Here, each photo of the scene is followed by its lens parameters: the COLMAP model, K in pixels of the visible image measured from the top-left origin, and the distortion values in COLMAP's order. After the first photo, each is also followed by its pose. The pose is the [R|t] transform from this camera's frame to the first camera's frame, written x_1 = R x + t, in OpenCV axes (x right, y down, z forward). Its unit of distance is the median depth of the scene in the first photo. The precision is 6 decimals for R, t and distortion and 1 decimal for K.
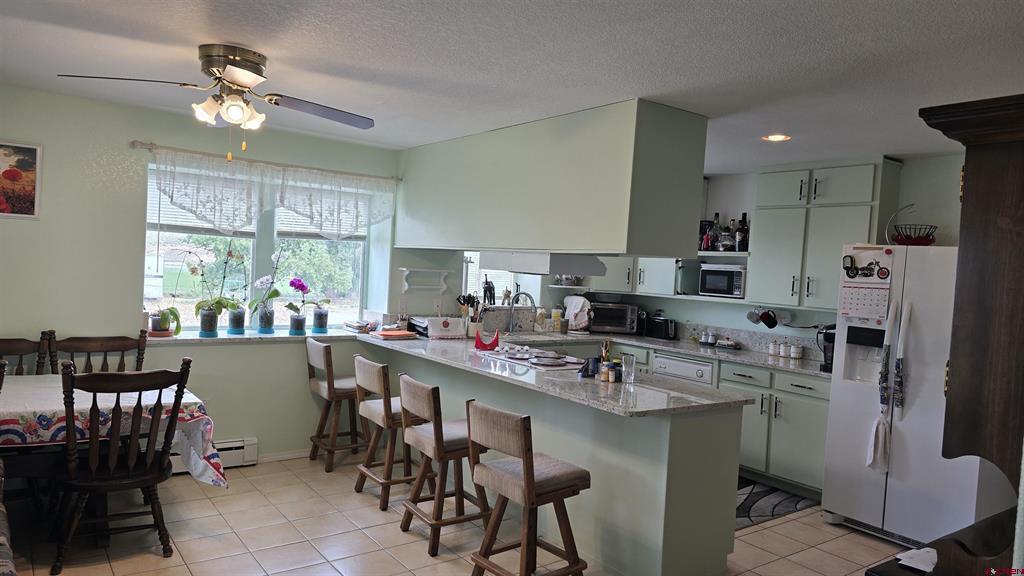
lens RADIAL K [[679.4, 0, 512.4], [0, 679.4, 303.2], [0, 0, 1]] dist [-0.000513, -0.000074]
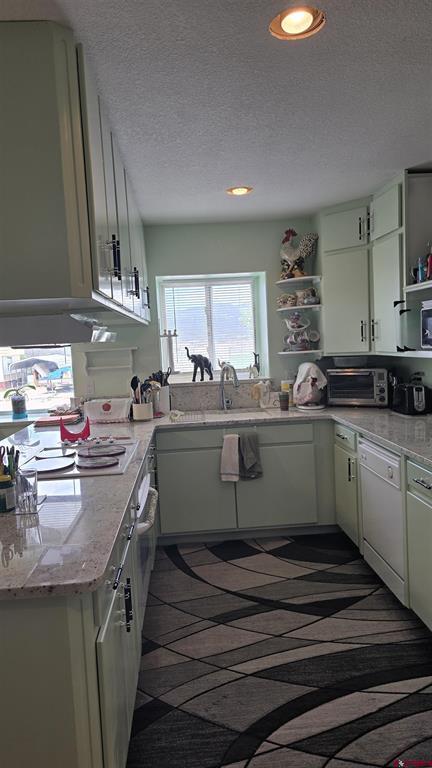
lens RADIAL K [[509.5, 0, 216.0], [0, 509.5, 384.0], [0, 0, 1]] dist [-0.000513, -0.000074]
pose [[0.832236, -0.051987, -0.551979, 0.348402], [0.063486, 0.997981, 0.001727, 0.007192], [0.550775, -0.036481, 0.833856, 0.440504]]
